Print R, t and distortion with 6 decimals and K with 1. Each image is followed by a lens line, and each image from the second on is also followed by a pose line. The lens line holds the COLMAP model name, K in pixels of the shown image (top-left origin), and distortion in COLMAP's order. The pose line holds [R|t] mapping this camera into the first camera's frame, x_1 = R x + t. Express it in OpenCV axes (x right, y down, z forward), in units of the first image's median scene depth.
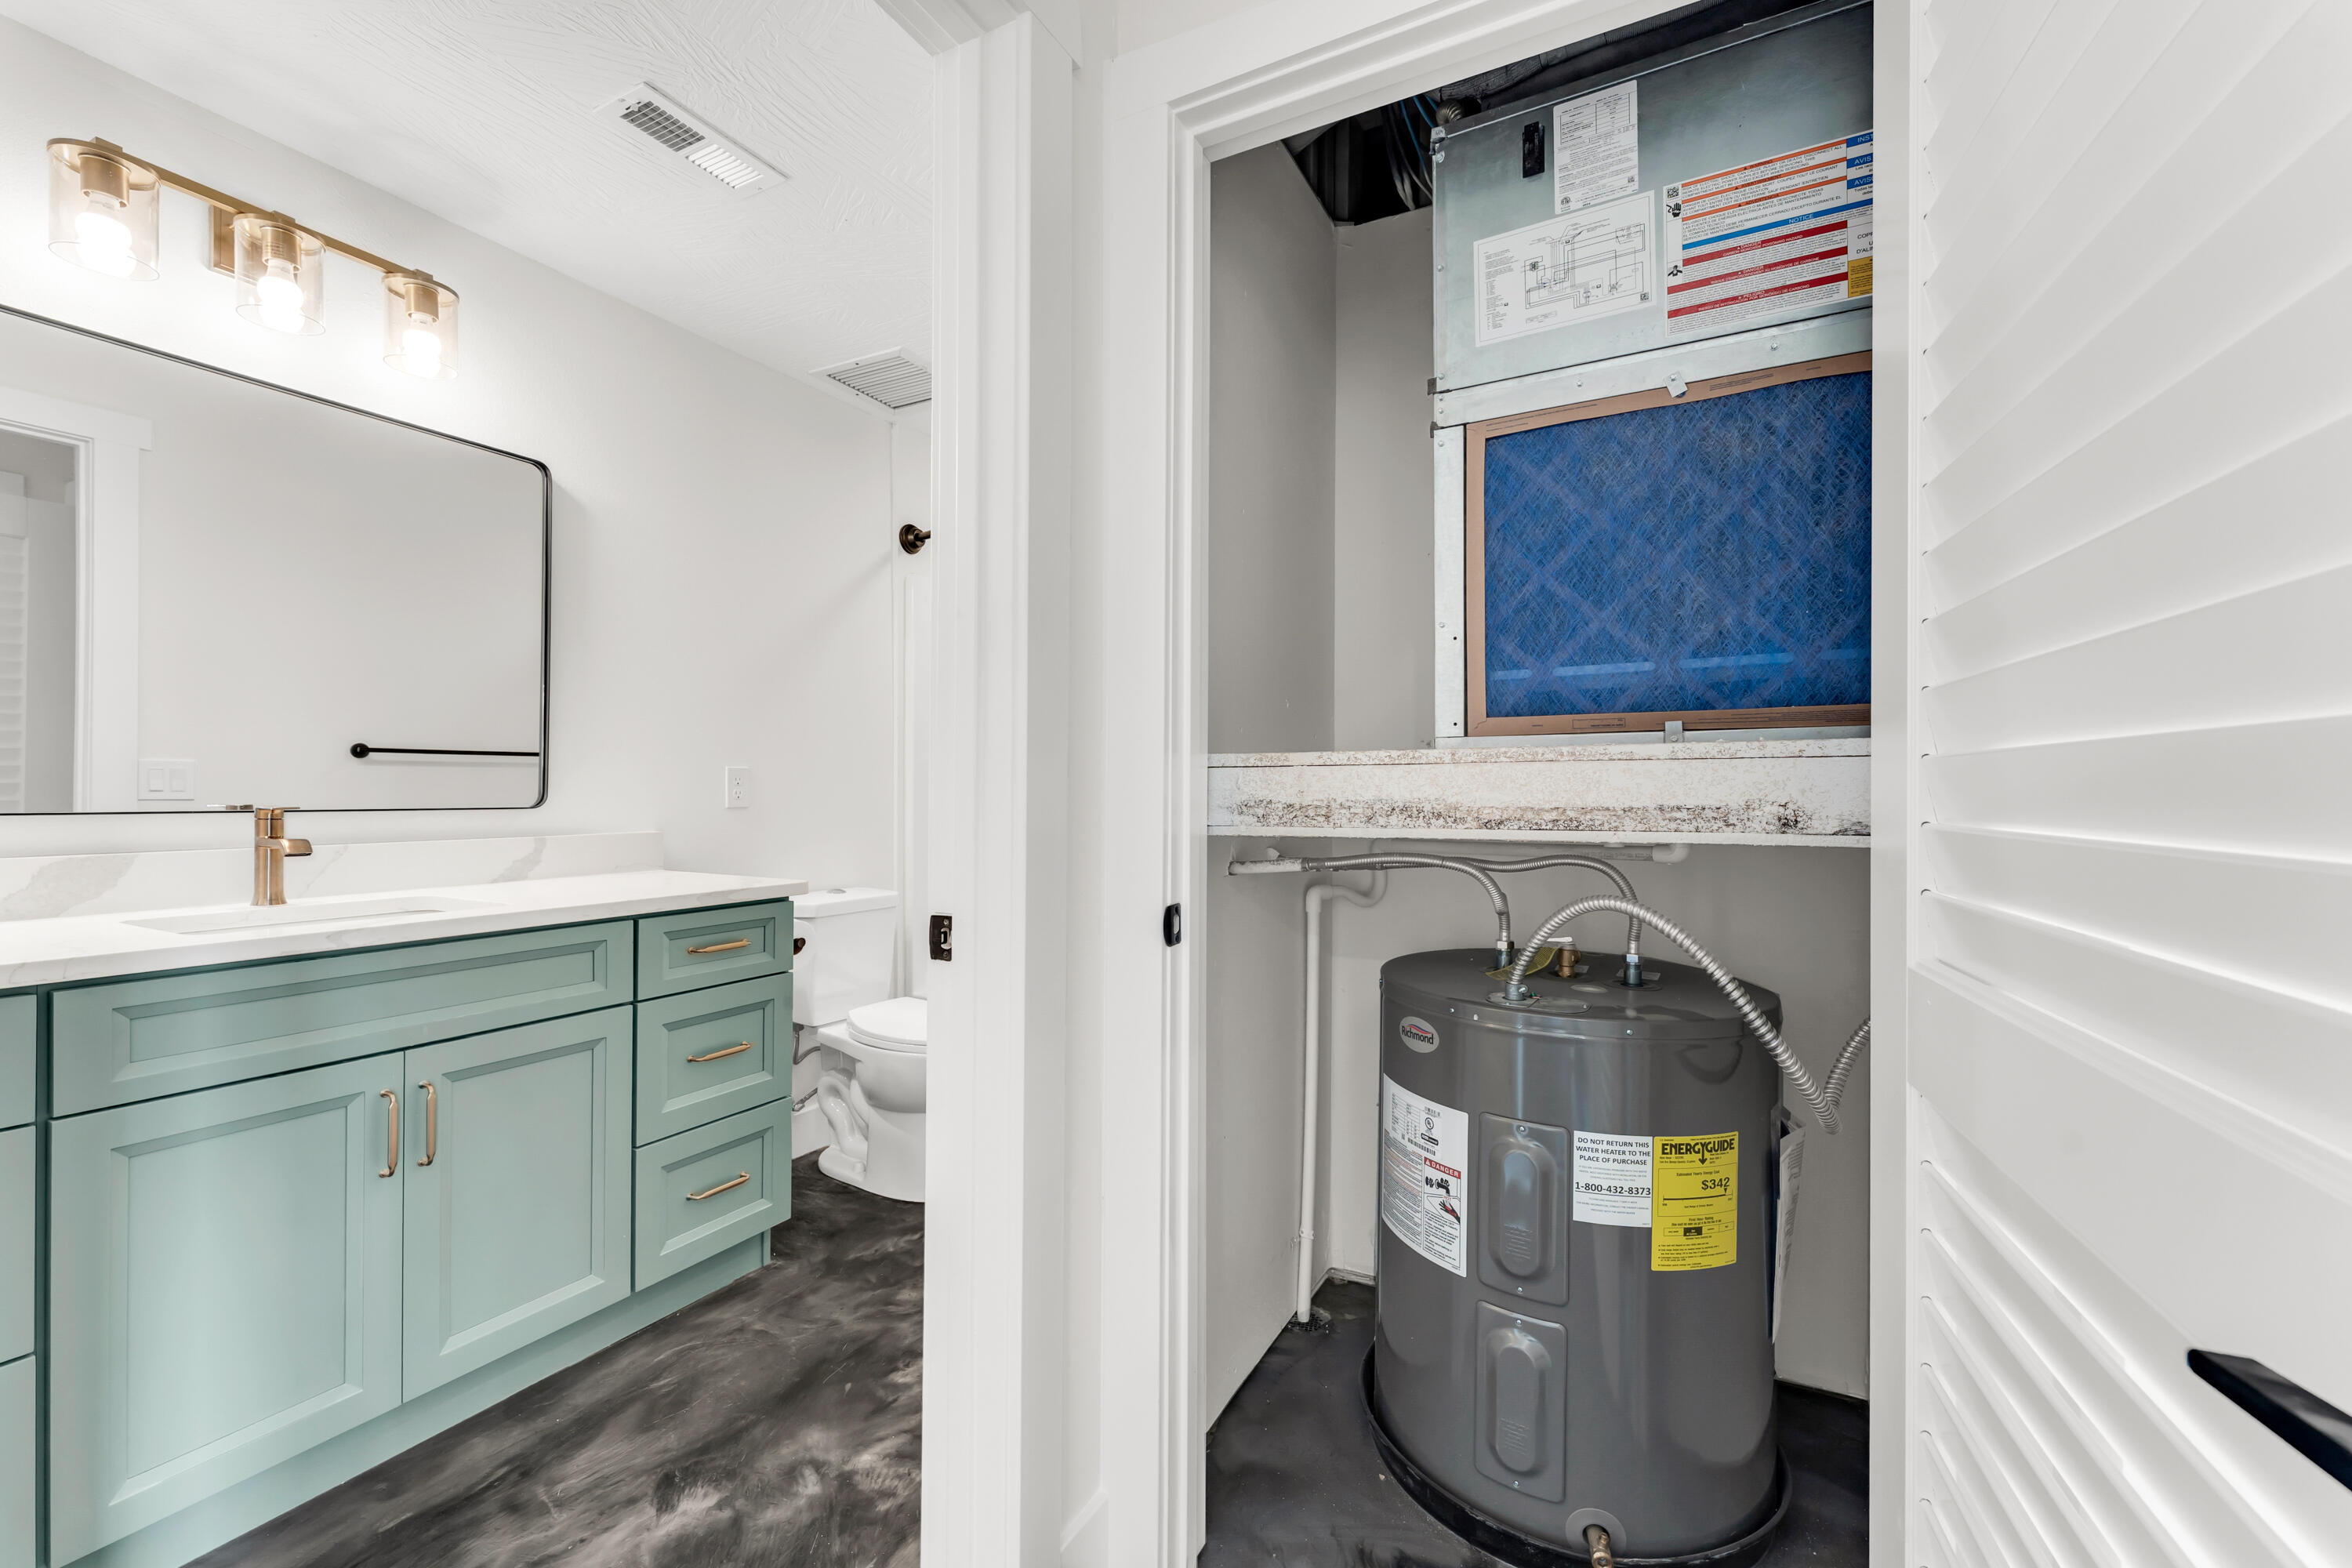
lens RADIAL K [[950.2, 0, 1176.0], [0, 950.2, 784.0], [0, 0, 1]] dist [-0.000808, -0.000634]
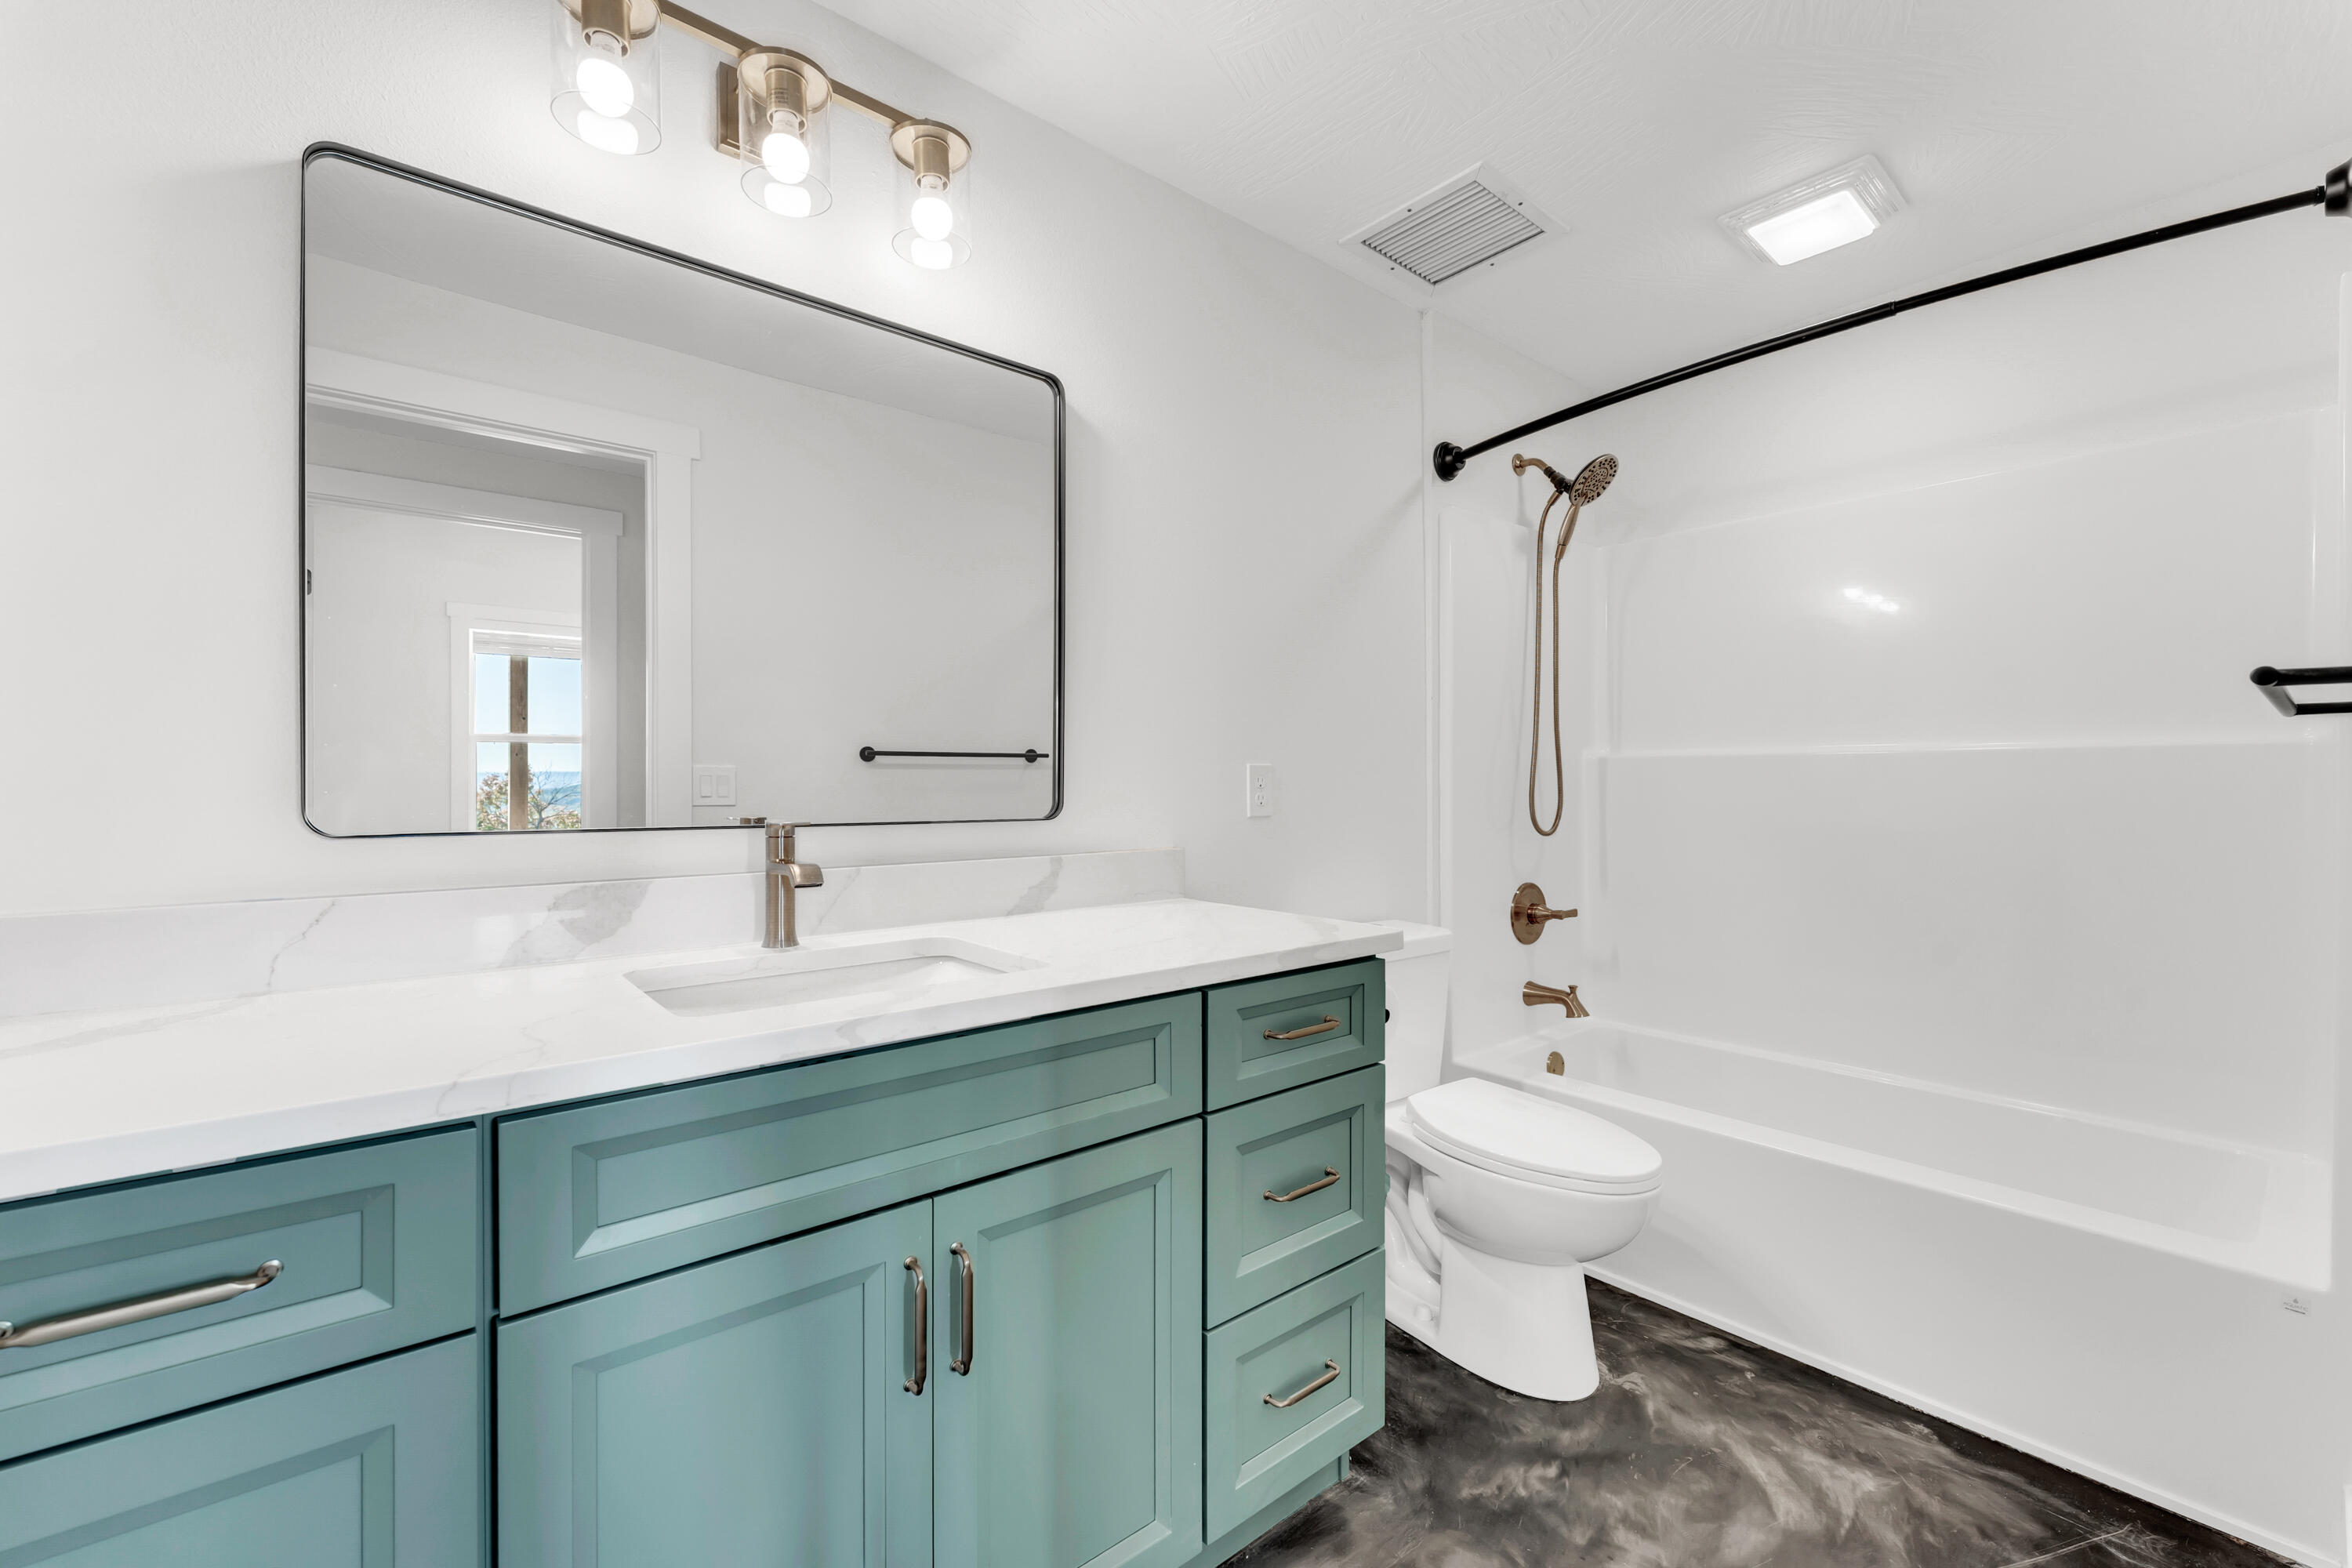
lens RADIAL K [[950.2, 0, 1176.0], [0, 950.2, 784.0], [0, 0, 1]] dist [-0.000808, -0.000634]
pose [[0.923545, -0.007001, -0.383426, -0.321032], [0.007627, 0.999971, 0.000113, -0.003694], [0.383414, -0.003029, 0.923571, 0.364523]]
